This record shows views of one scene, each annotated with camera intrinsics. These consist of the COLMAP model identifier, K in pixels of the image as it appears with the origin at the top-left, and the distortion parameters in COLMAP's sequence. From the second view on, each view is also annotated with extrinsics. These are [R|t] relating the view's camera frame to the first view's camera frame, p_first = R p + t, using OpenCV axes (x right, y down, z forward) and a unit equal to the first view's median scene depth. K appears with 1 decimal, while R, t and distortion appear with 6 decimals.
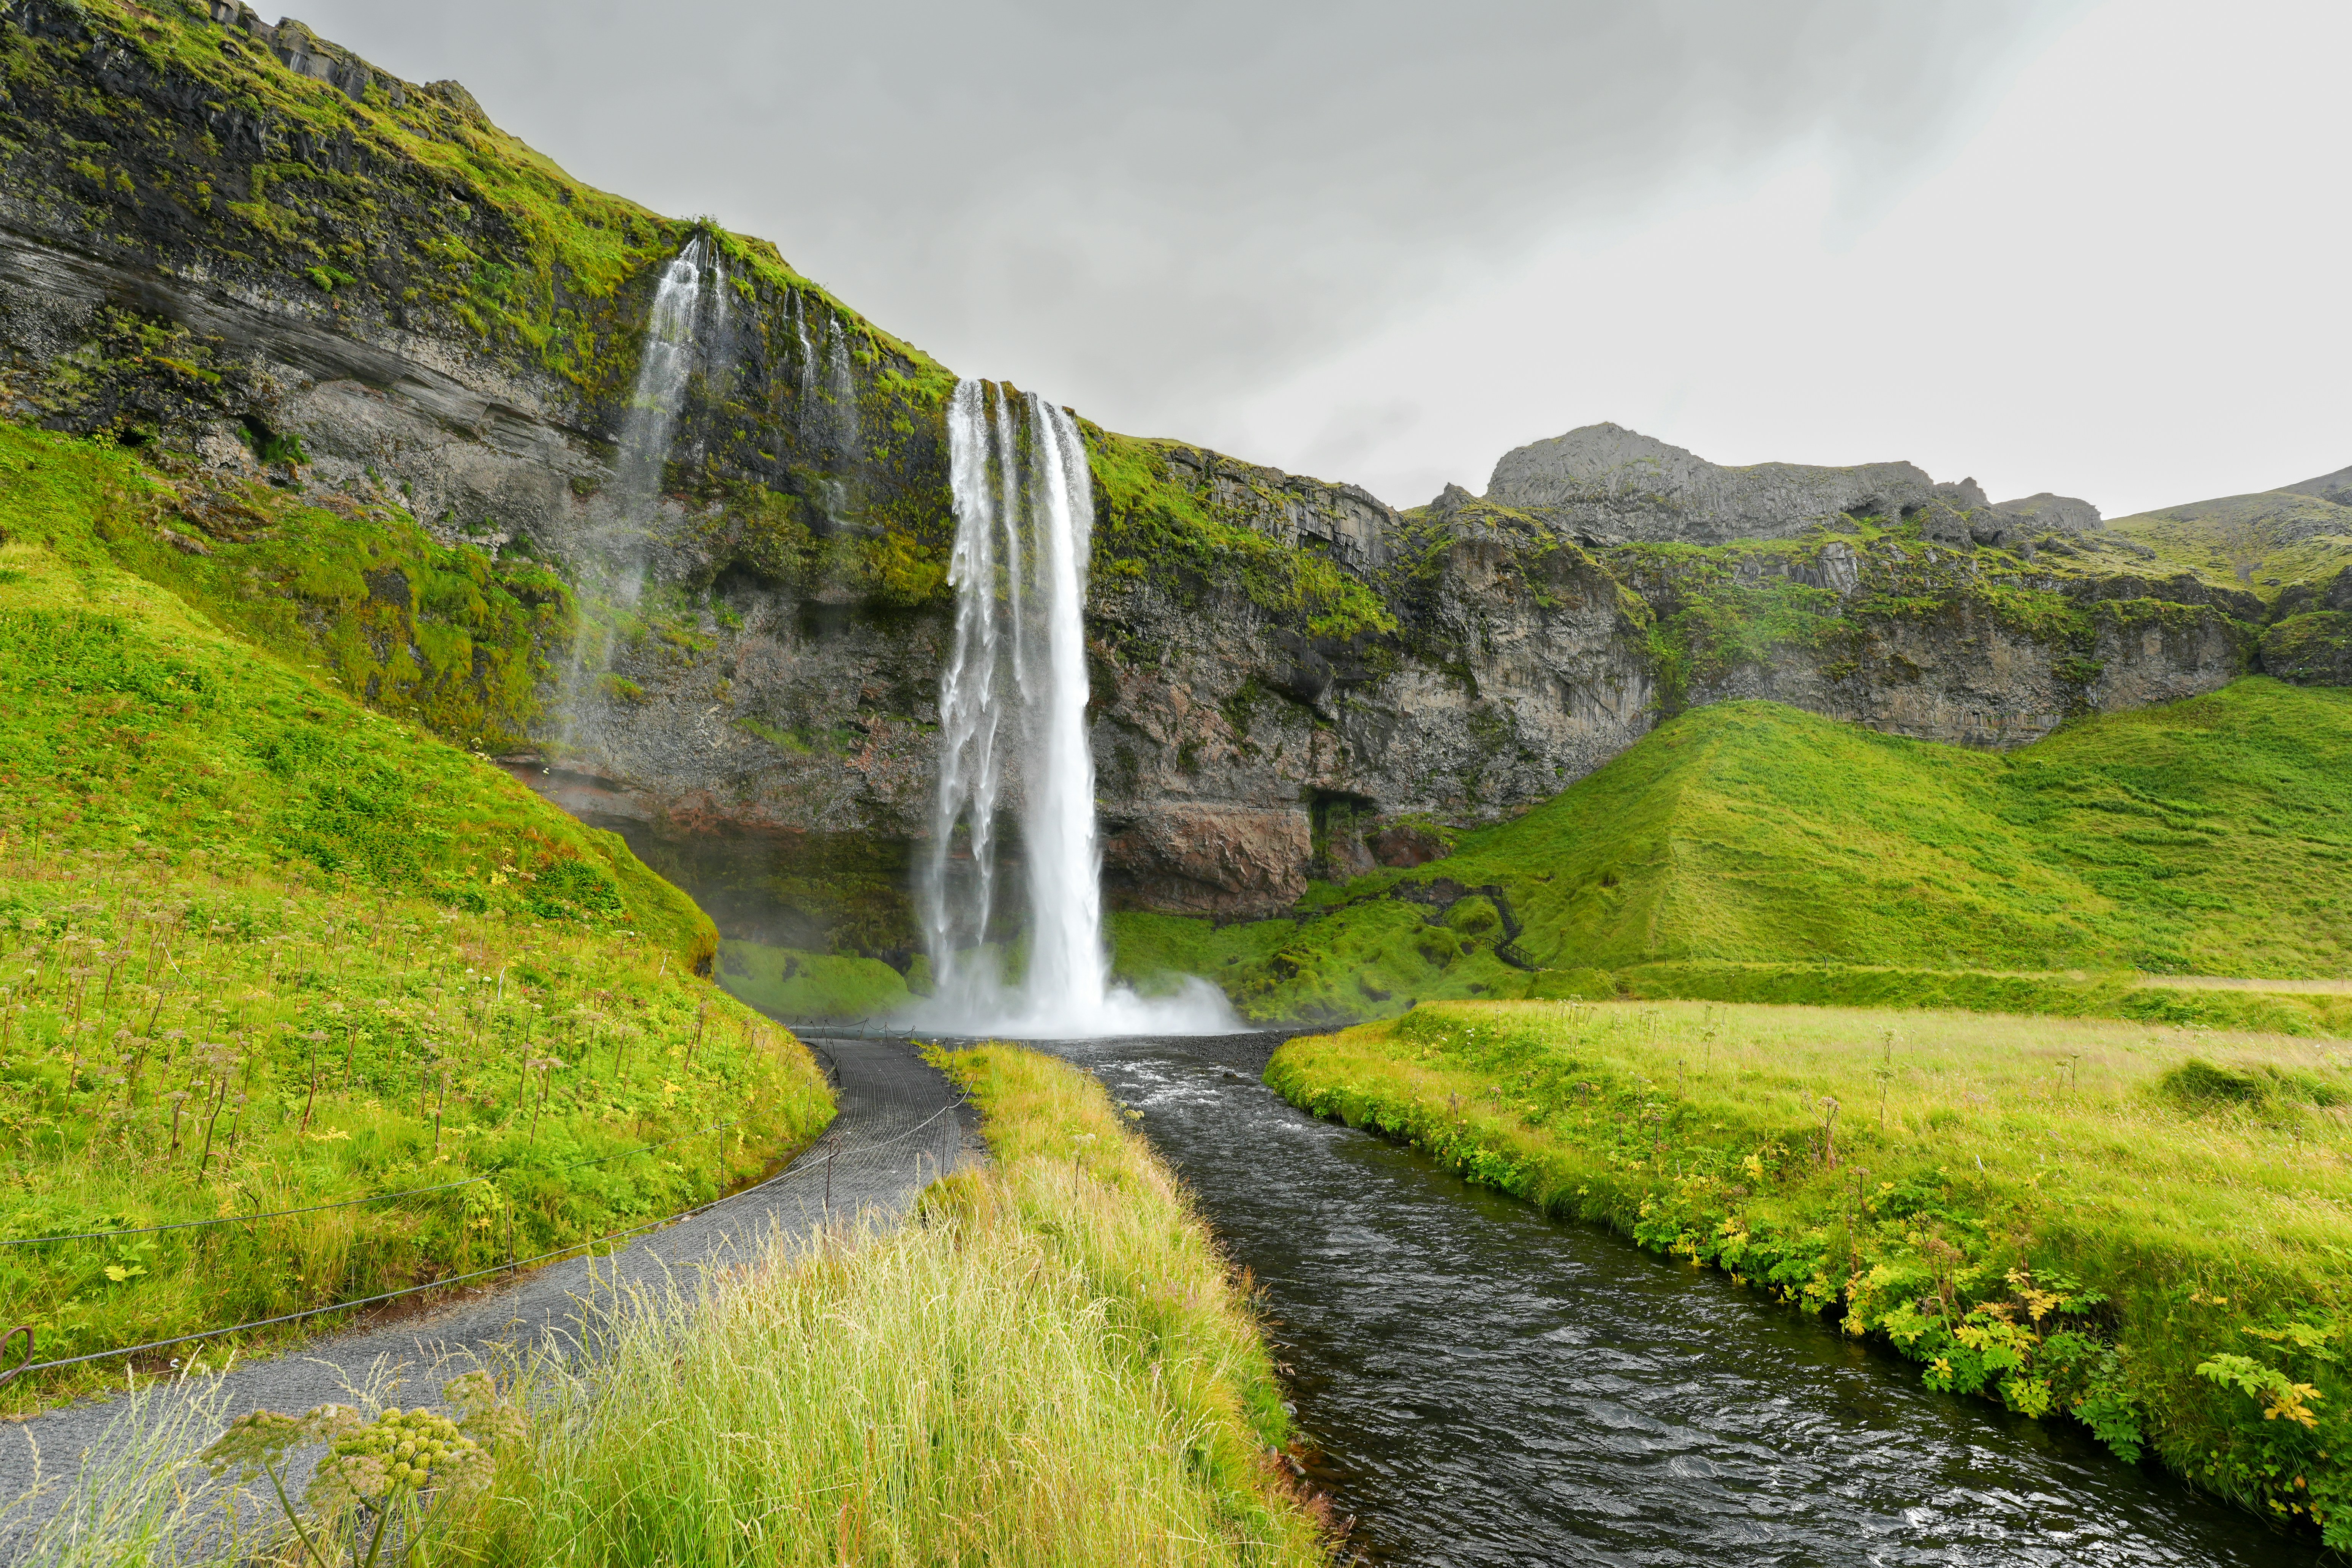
lens RADIAL K [[1131.4, 0, 1176.0], [0, 1131.4, 784.0], [0, 0, 1]] dist [-0.002505, -0.000027]
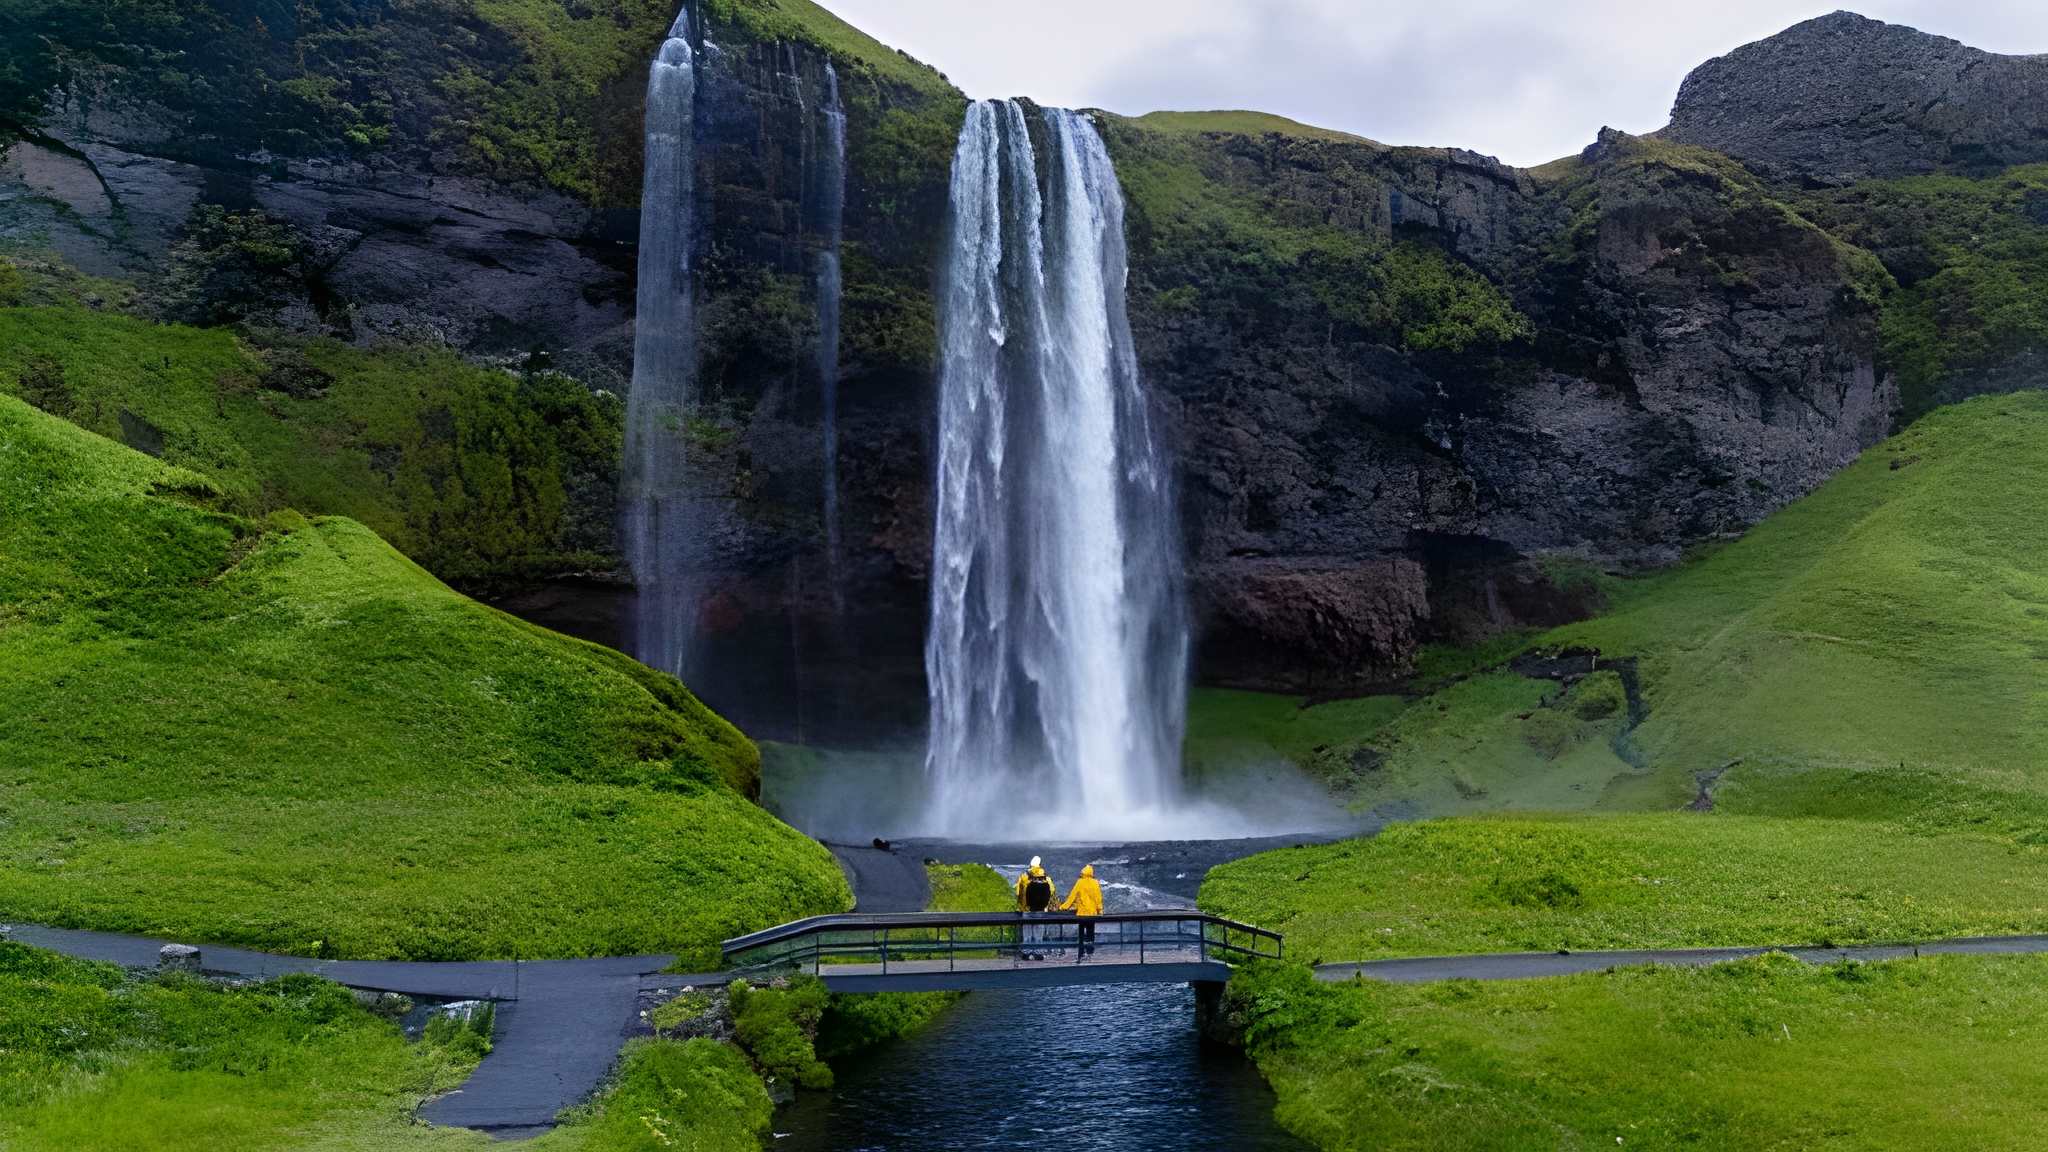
lens RADIAL K [[1553.8, 0, 1024.0], [0, 1553.8, 576.0], [0, 0, 1]] dist [0.094783, -0.121300]
pose [[0.980130, -0.035376, -0.195176, 0.062163], [0.047249, 0.997283, 0.056518, -0.047488], [0.192646, -0.064617, 0.979138, -0.175830]]
